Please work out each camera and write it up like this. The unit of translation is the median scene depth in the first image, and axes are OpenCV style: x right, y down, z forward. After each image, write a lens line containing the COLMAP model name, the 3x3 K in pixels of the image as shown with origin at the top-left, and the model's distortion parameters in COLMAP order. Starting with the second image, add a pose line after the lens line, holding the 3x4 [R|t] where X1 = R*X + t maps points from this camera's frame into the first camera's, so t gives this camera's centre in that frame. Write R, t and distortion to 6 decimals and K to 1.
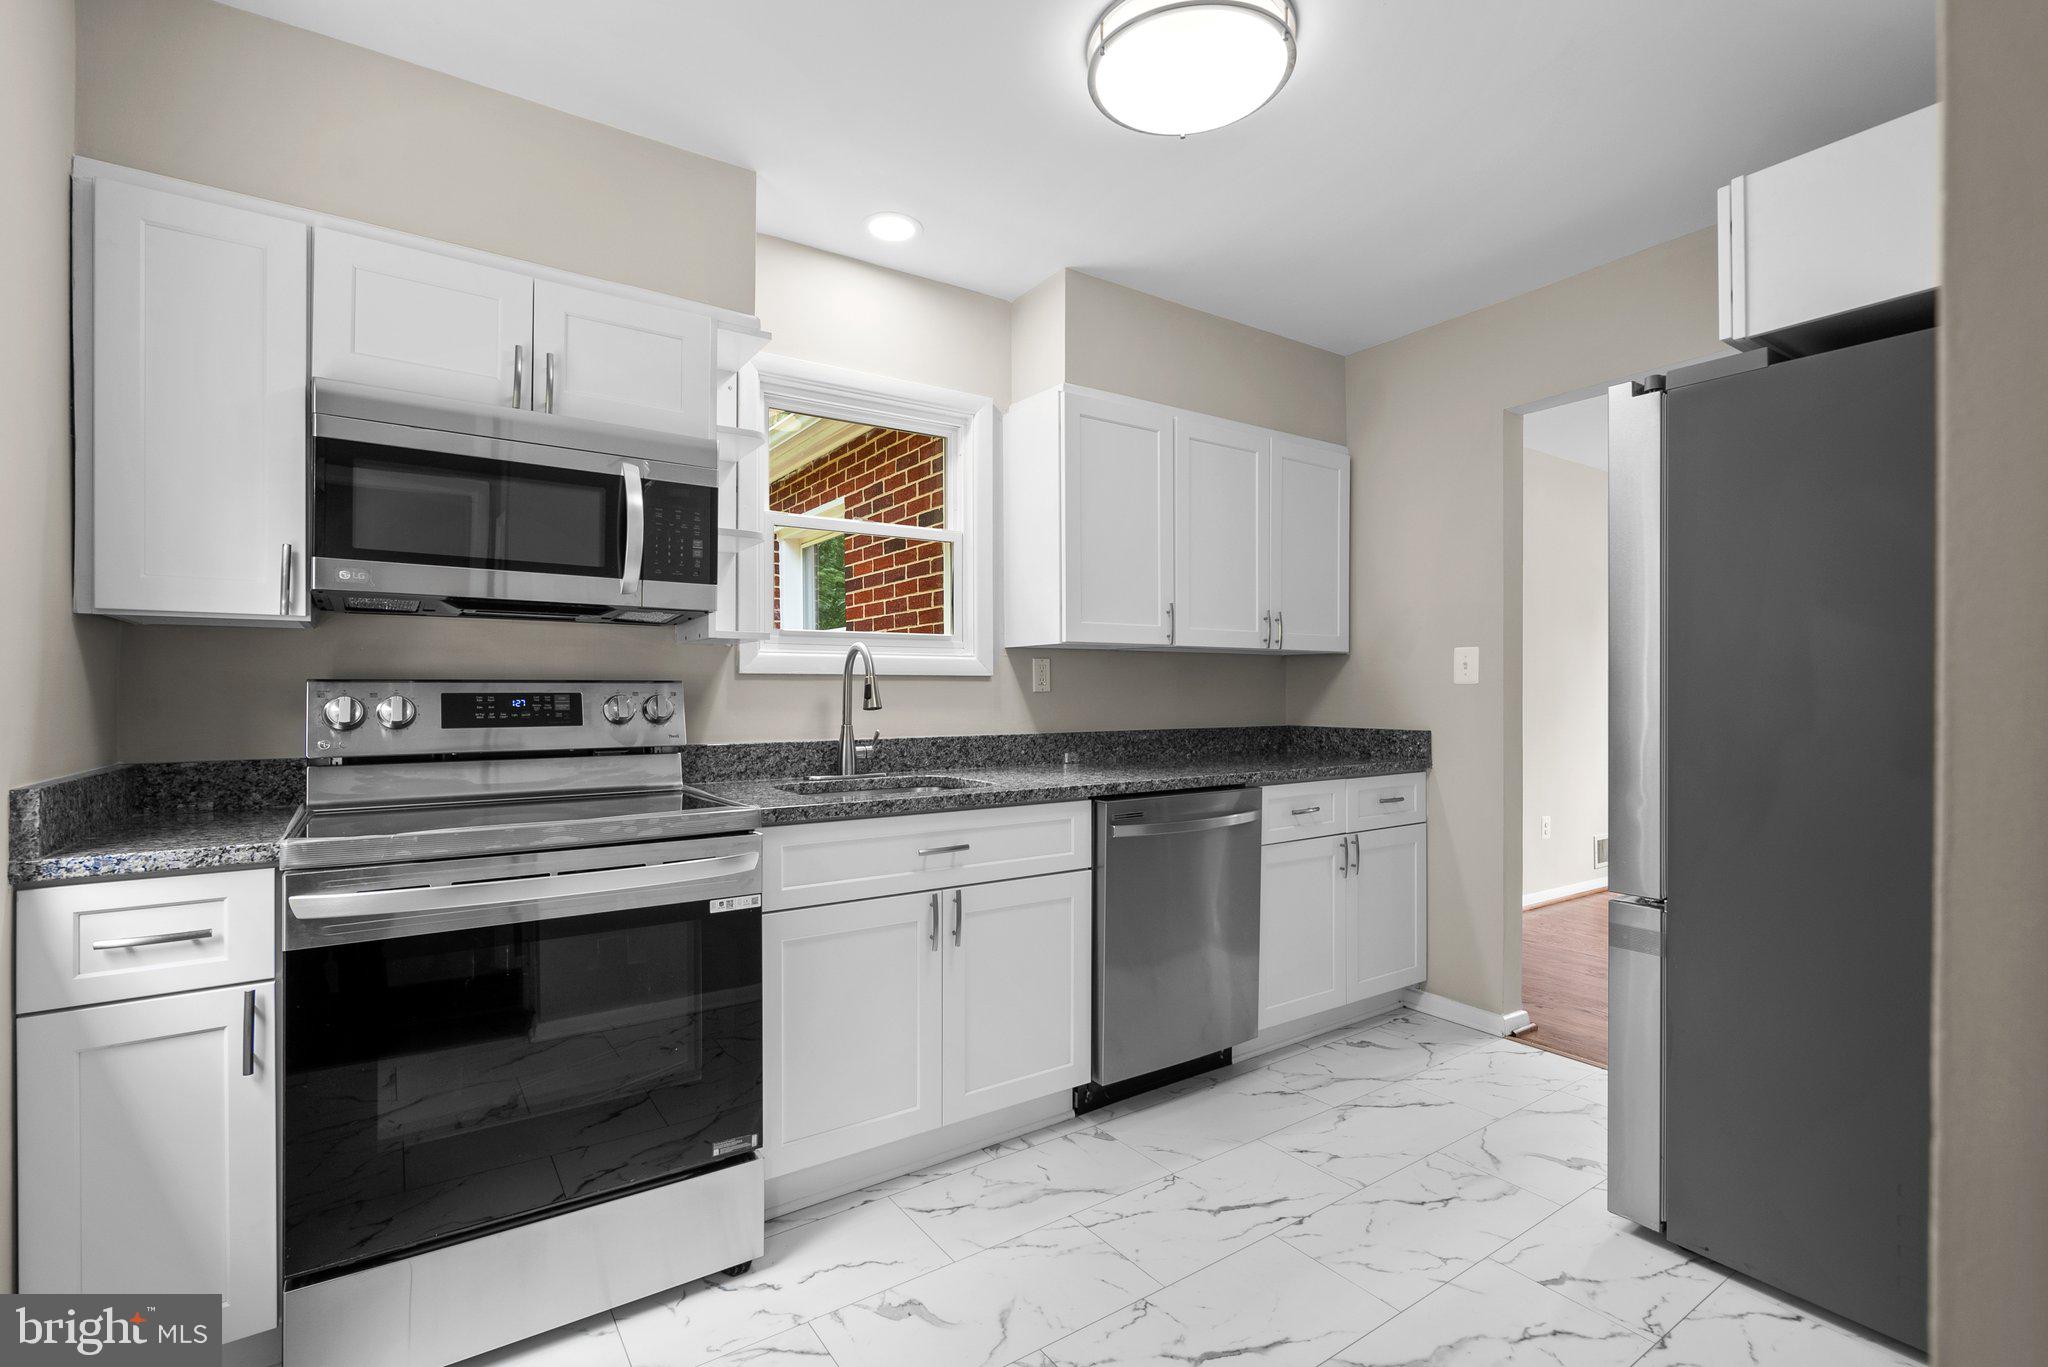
lens RADIAL K [[938.6, 0, 1019.5], [0, 938.6, 687.4], [0, 0, 1]] dist [-0.001614, 0.000545]
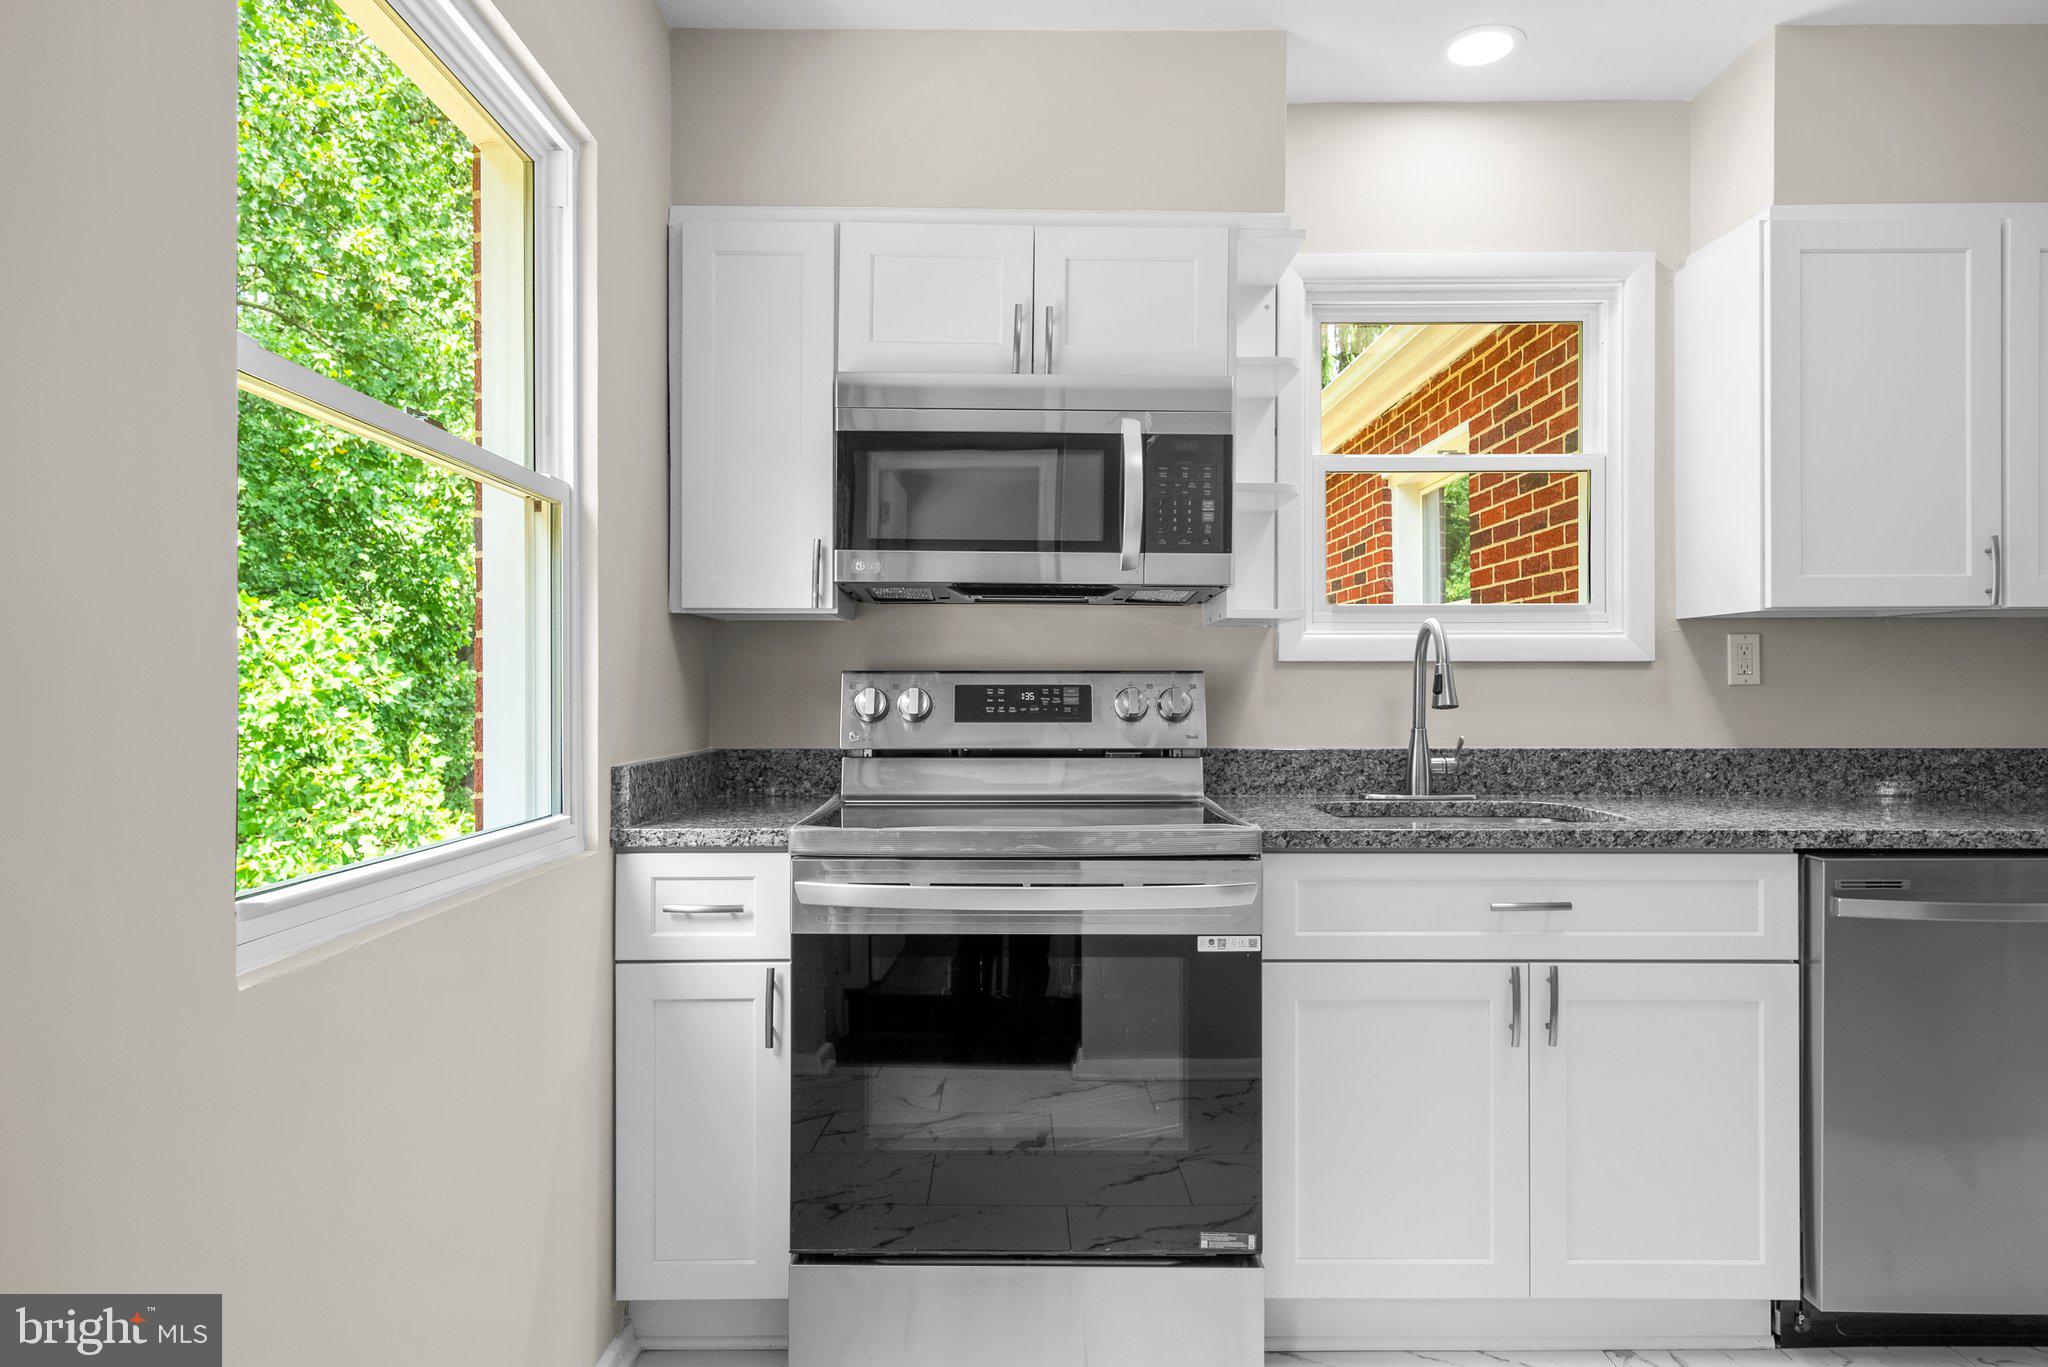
lens RADIAL K [[1213.3, 0, 1025.8], [0, 1213.3, 677.8], [0, 0, 1]] dist [0.009850, 0.001177]
pose [[0.828114, -0.002190, -0.560555, 0.118964], [0.001096, 0.999997, -0.002286, 0.001625], [0.560559, 0.001279, 0.828114, 0.023085]]
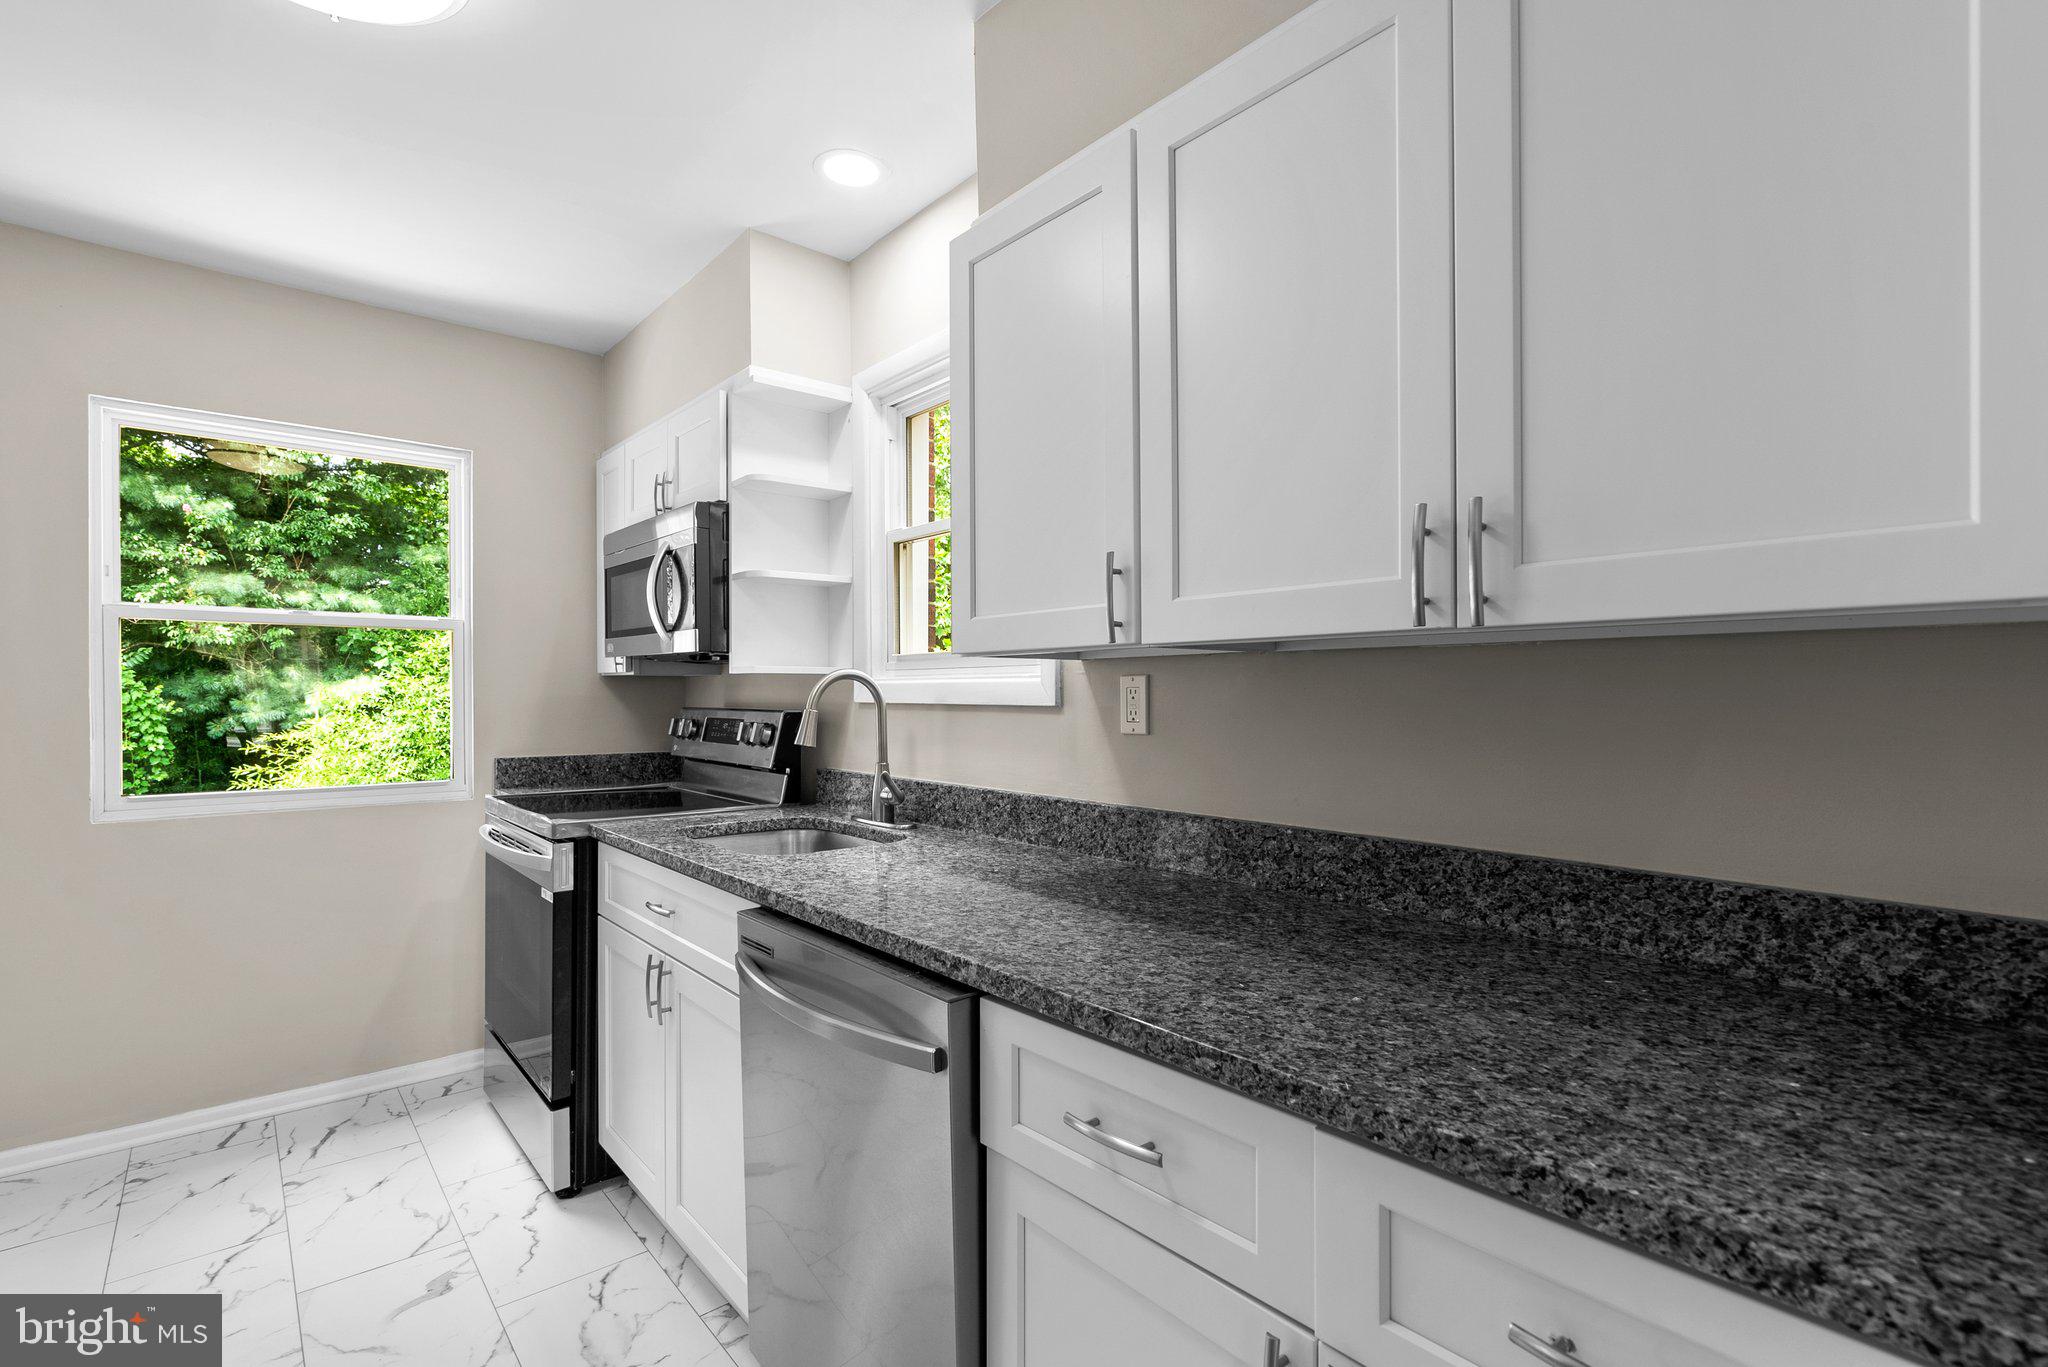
lens RADIAL K [[938.6, 0, 1019.5], [0, 938.6, 687.4], [0, 0, 1]] dist [-0.001614, 0.000545]
pose [[0.098207, -0.003722, -0.995159, 0.822396], [0.005058, 0.999982, -0.003241, -0.031307], [0.995153, -0.004716, 0.098224, 1.229316]]
